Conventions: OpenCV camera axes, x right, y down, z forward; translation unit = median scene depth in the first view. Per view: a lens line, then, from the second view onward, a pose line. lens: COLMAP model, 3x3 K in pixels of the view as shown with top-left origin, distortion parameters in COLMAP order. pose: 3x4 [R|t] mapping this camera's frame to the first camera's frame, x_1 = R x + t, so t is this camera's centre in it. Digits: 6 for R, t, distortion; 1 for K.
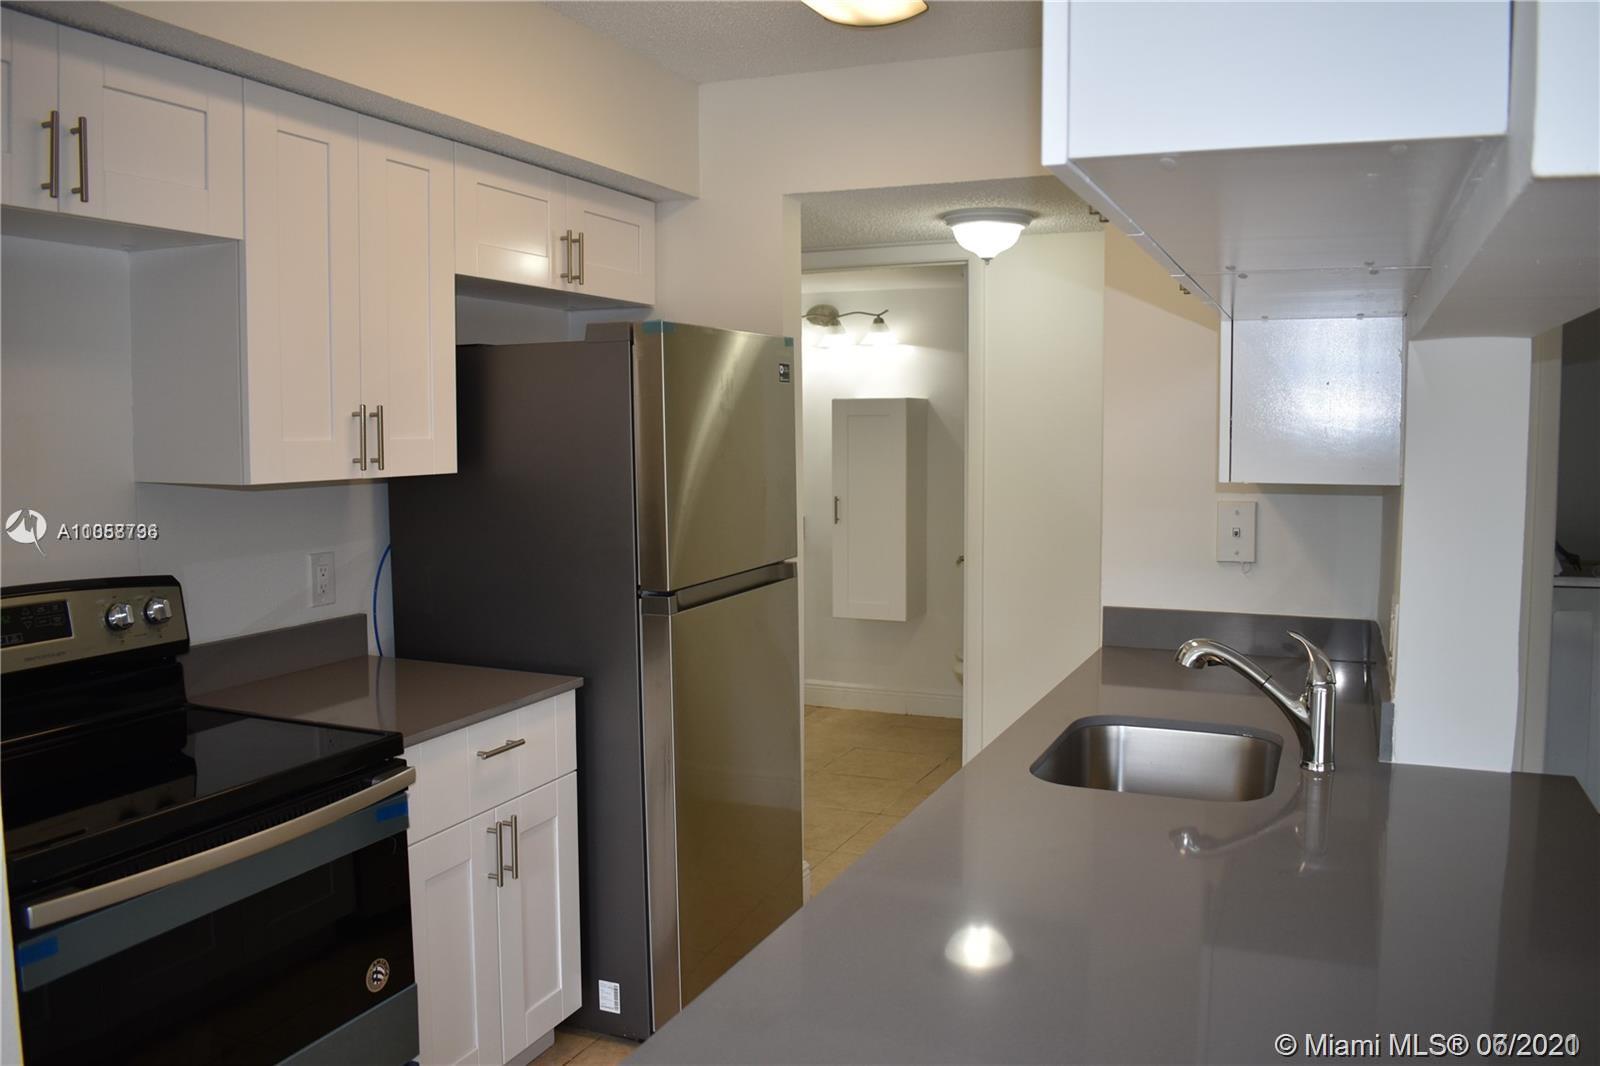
lens RADIAL K [[1243.5, 0, 809.2], [0, 1243.5, 528.4], [0, 0, 1]] dist [-0.092726, 0.010464]
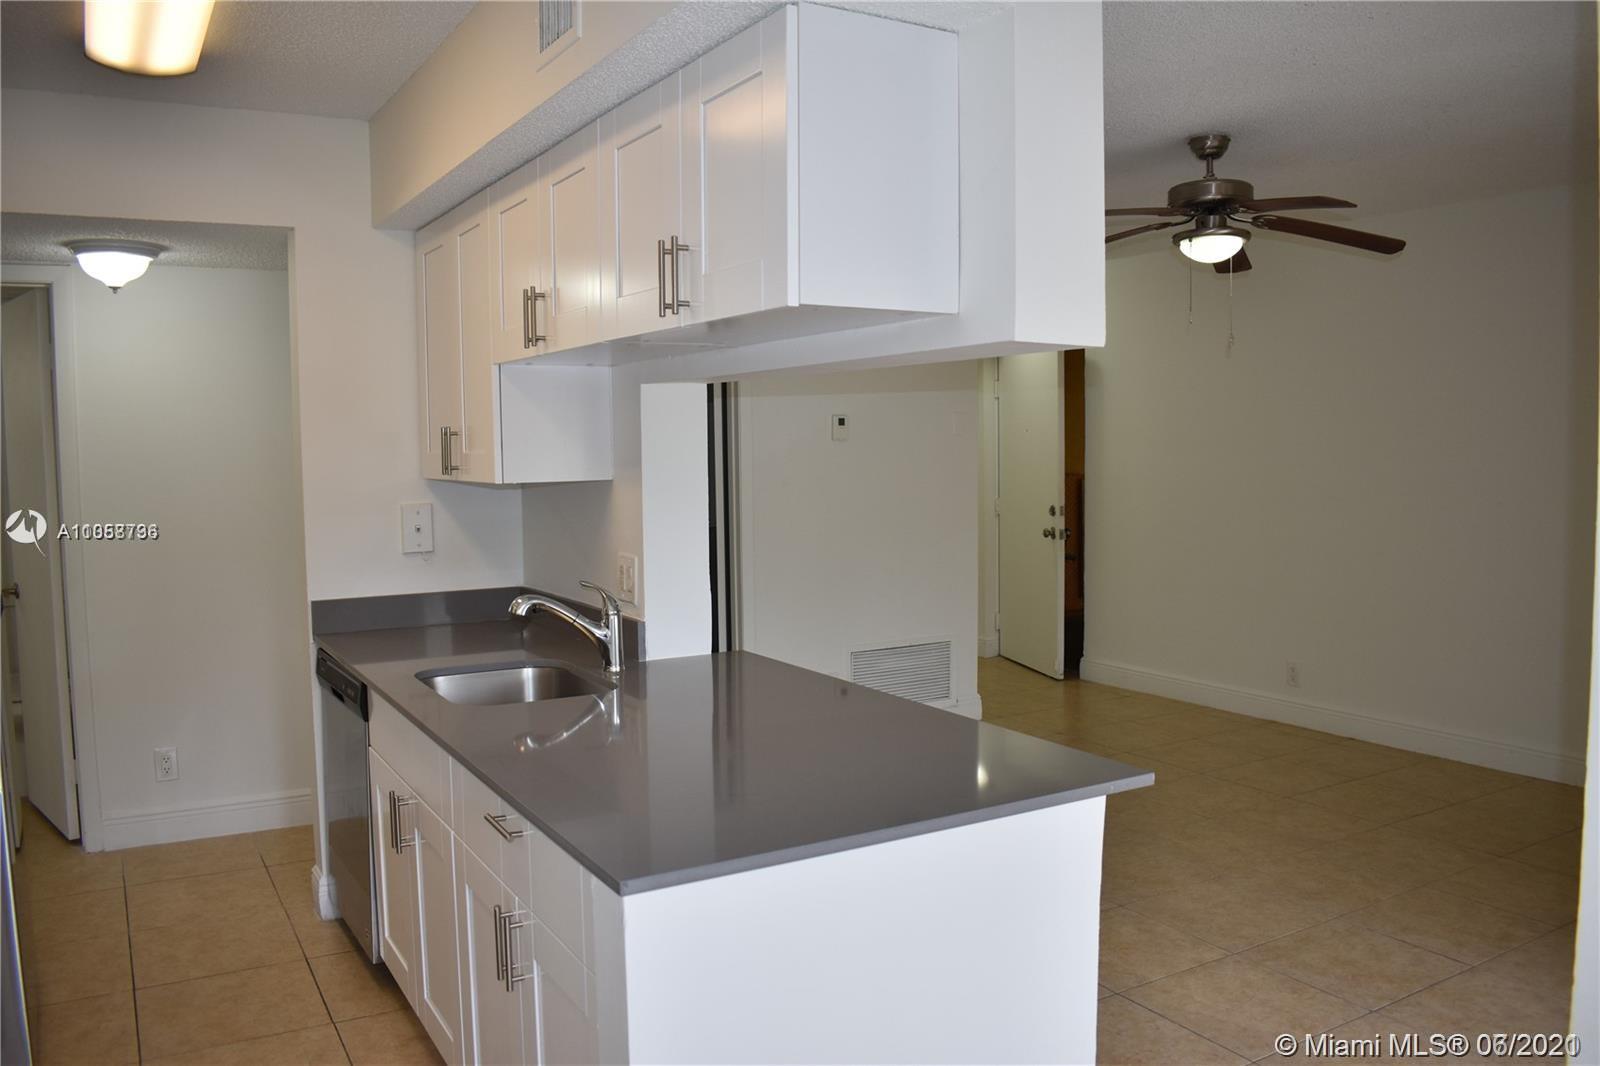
lens RADIAL K [[1251.8, 0, 811.4], [0, 1251.8, 524.5], [0, 0, 1]] dist [-0.094647, 0.010643]
pose [[0.583316, -0.061477, 0.809916, -0.482719], [0.079088, 0.996692, 0.018693, 0.007611], [-0.808386, 0.053151, 0.586248, -0.068628]]
